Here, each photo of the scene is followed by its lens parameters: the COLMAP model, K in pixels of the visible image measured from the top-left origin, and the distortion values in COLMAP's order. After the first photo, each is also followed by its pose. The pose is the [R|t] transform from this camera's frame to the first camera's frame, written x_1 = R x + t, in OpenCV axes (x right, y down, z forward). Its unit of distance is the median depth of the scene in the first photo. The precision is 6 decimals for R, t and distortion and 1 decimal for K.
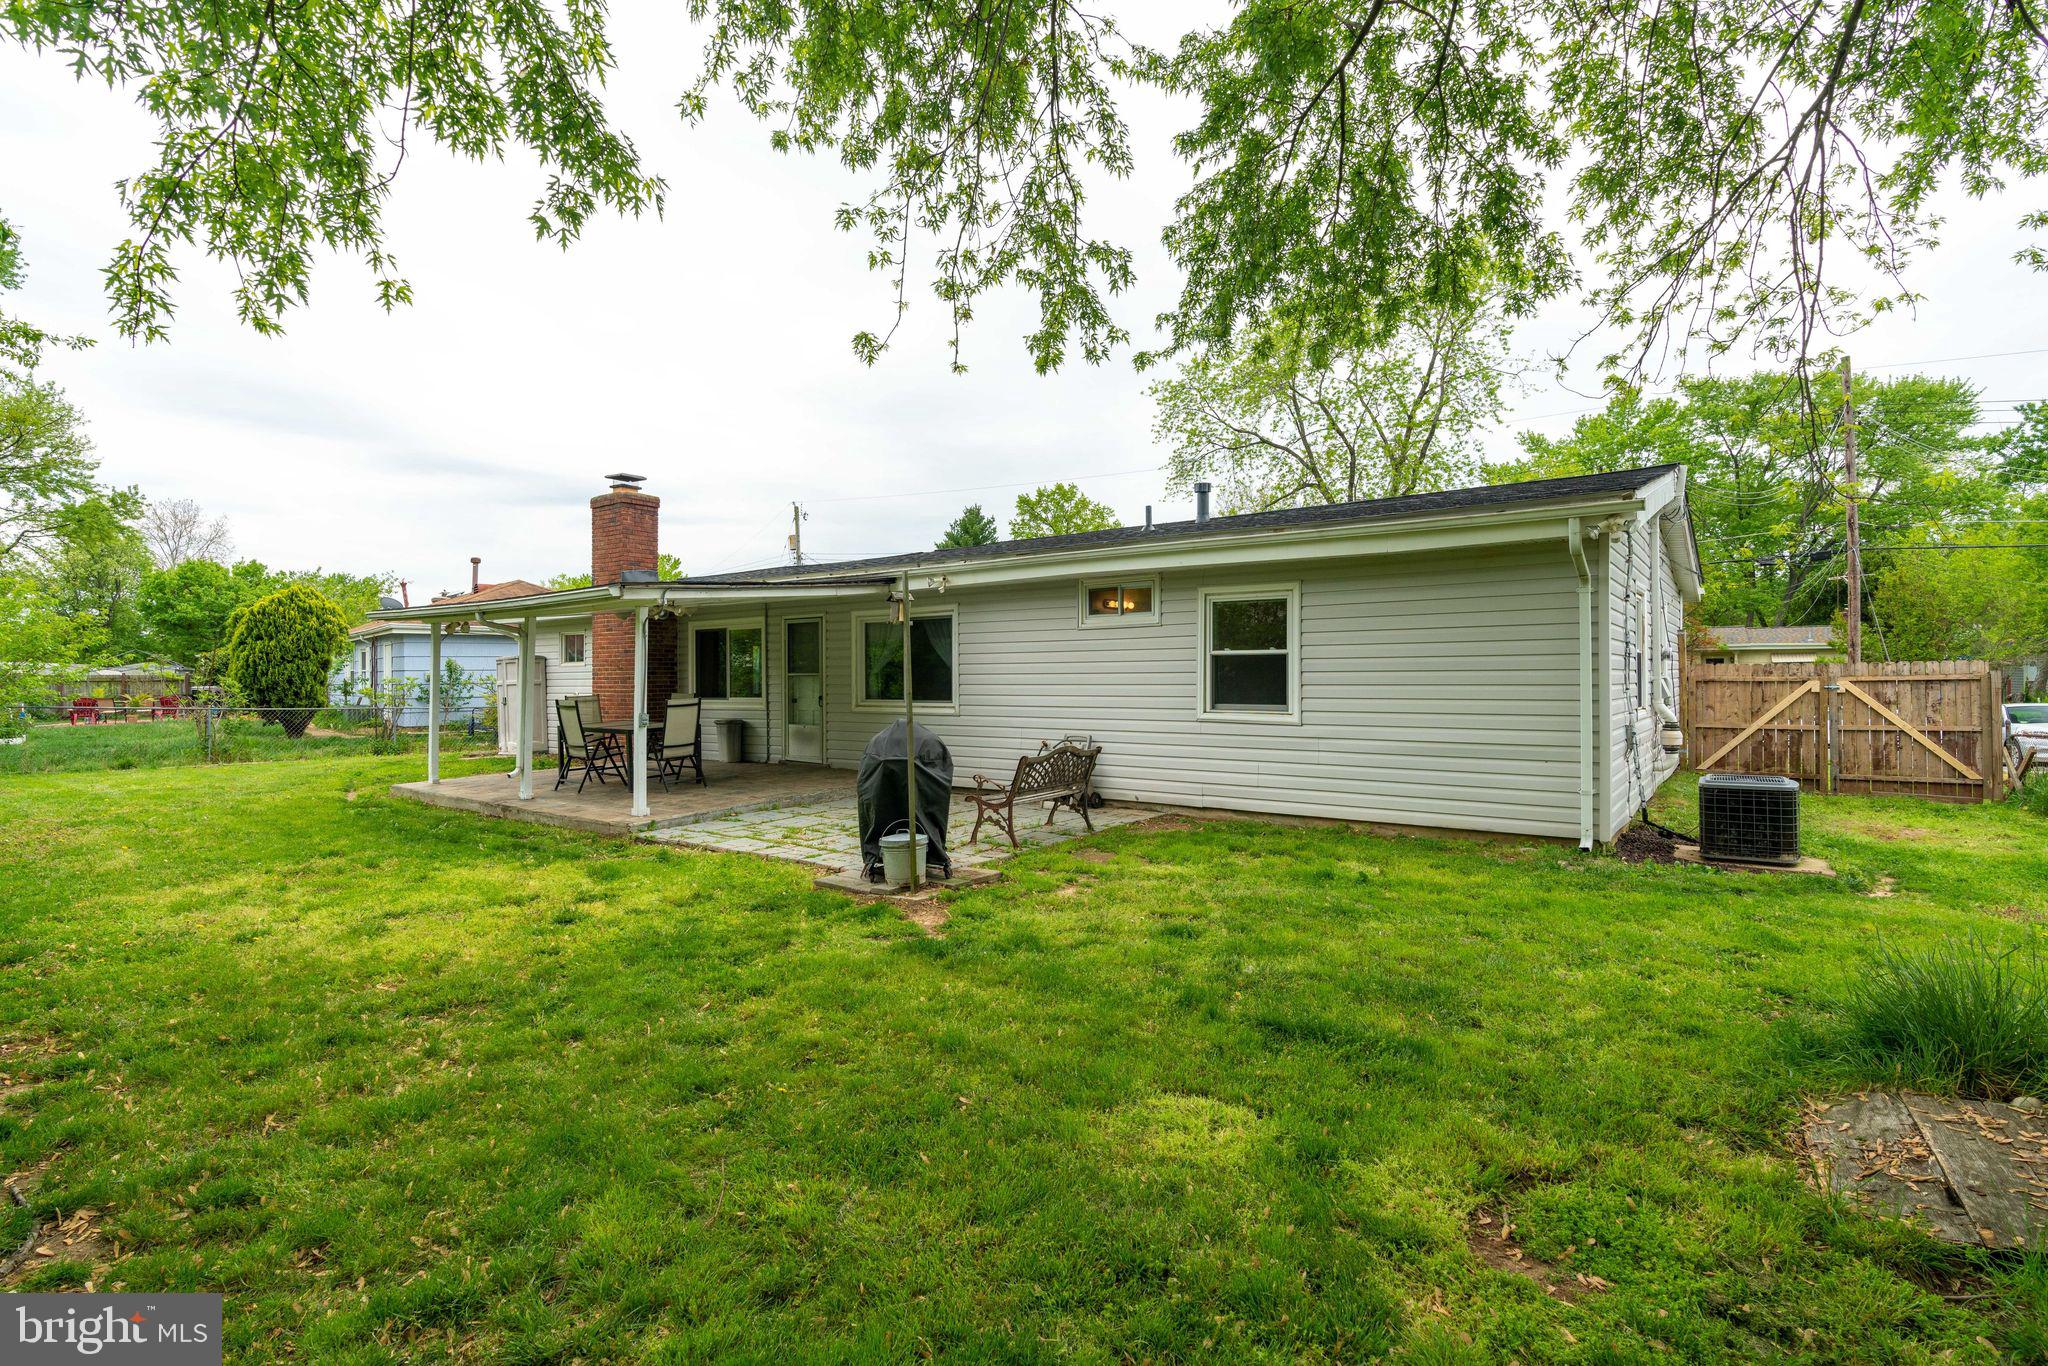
lens RADIAL K [[953.5, 0, 1017.0], [0, 953.5, 678.2], [0, 0, 1]] dist [-0.001046, -0.000026]
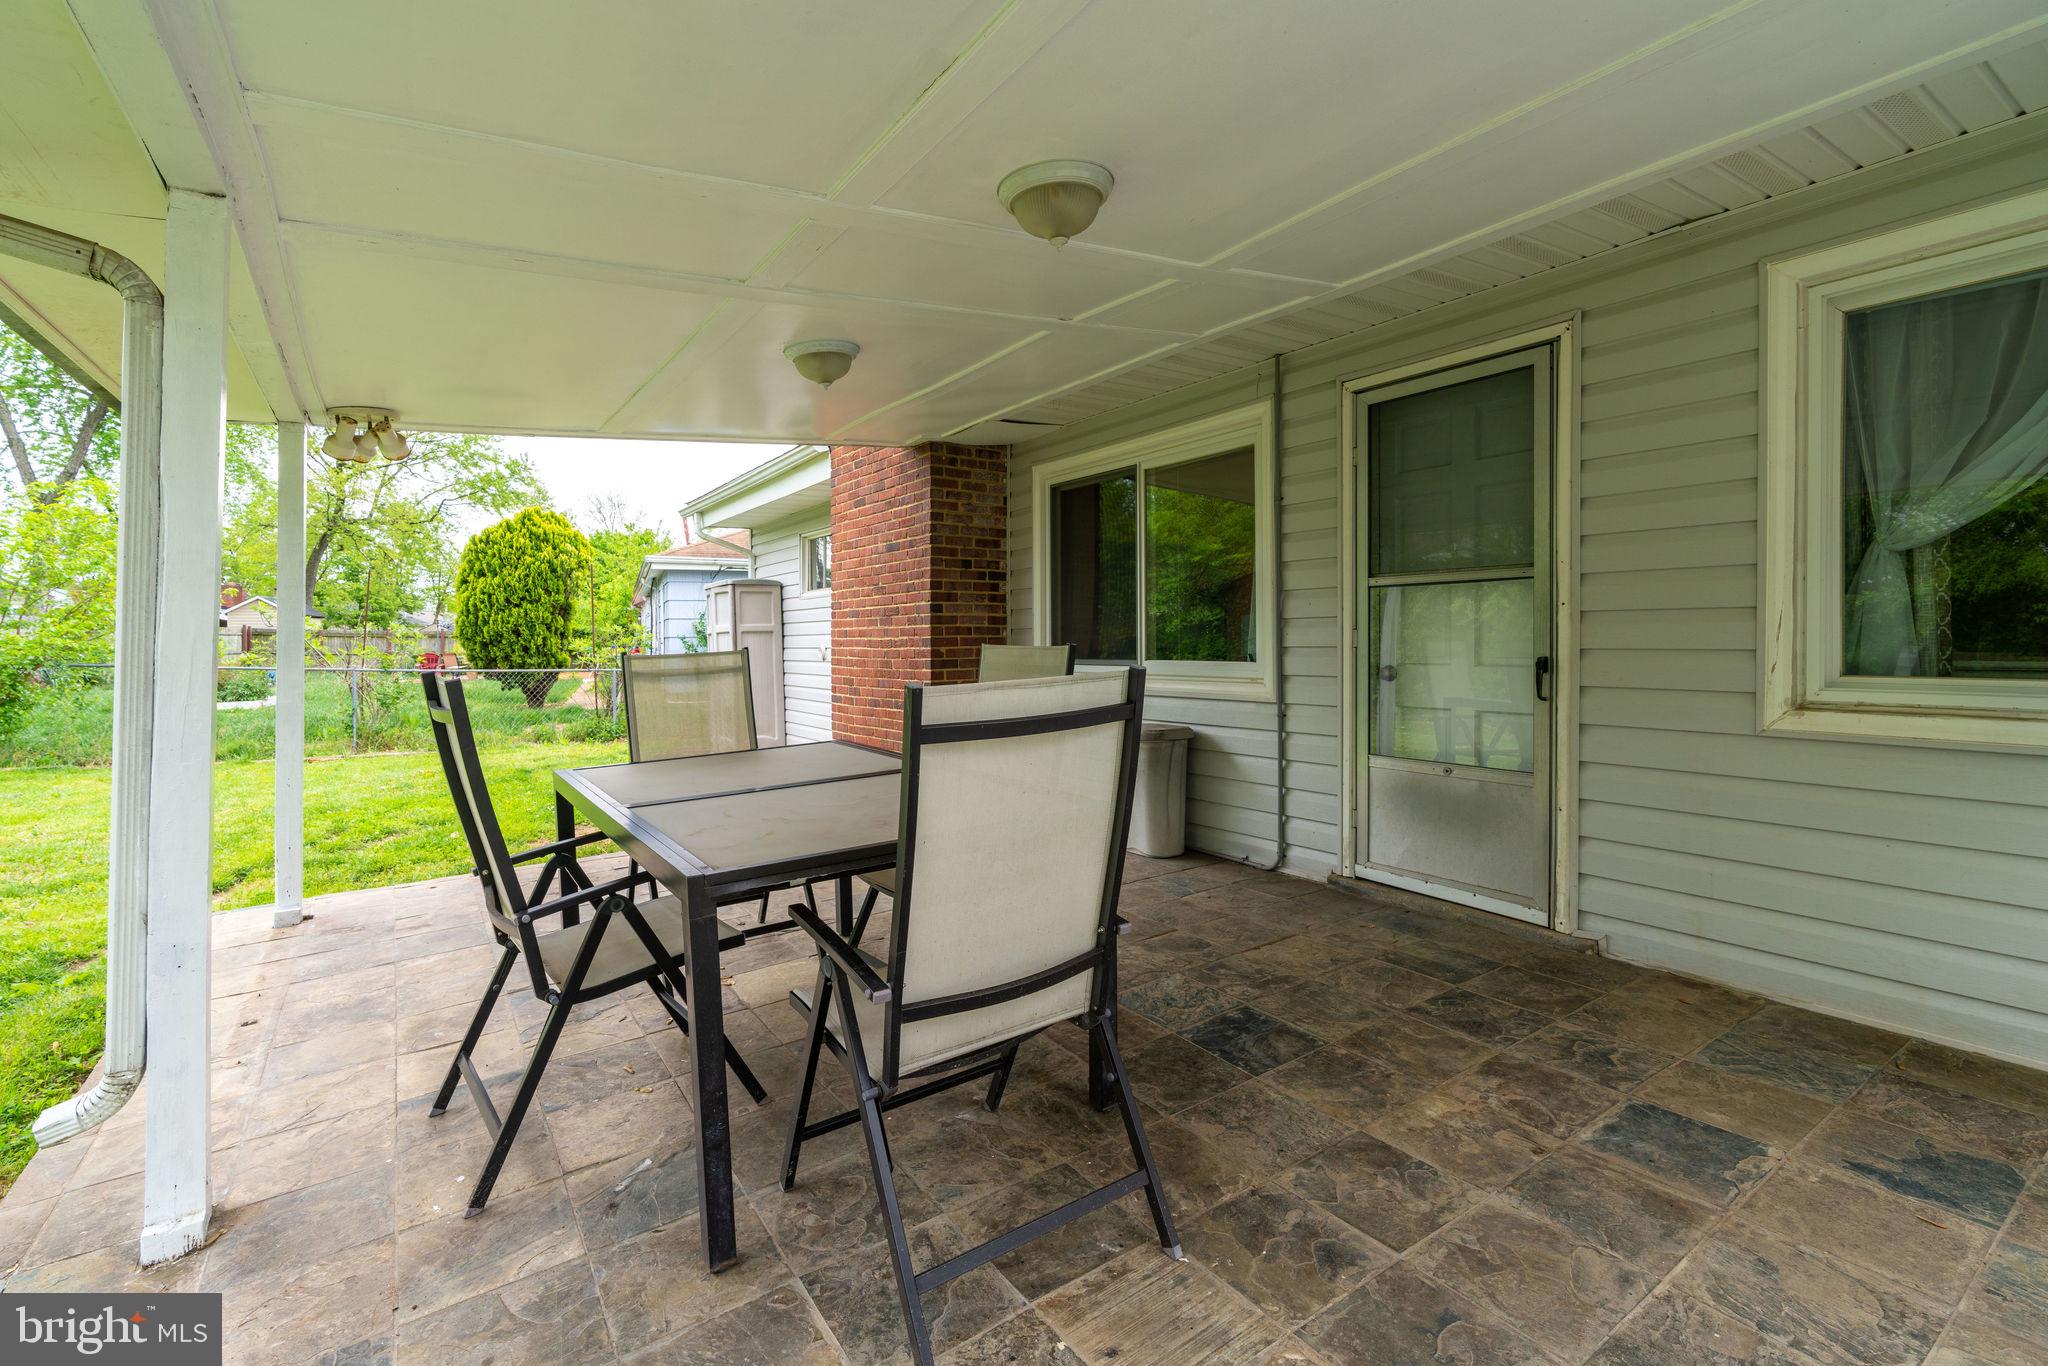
lens RADIAL K [[901.6, 0, 1013.7], [0, 901.6, 661.3], [0, 0, 1]] dist [0.000704, 0.000385]
pose [[0.943315, 0.007898, -0.331805, -0.229963], [0.000623, 0.999673, 0.025567, 0.011518], [0.331898, -0.024325, 0.943001, 0.650163]]
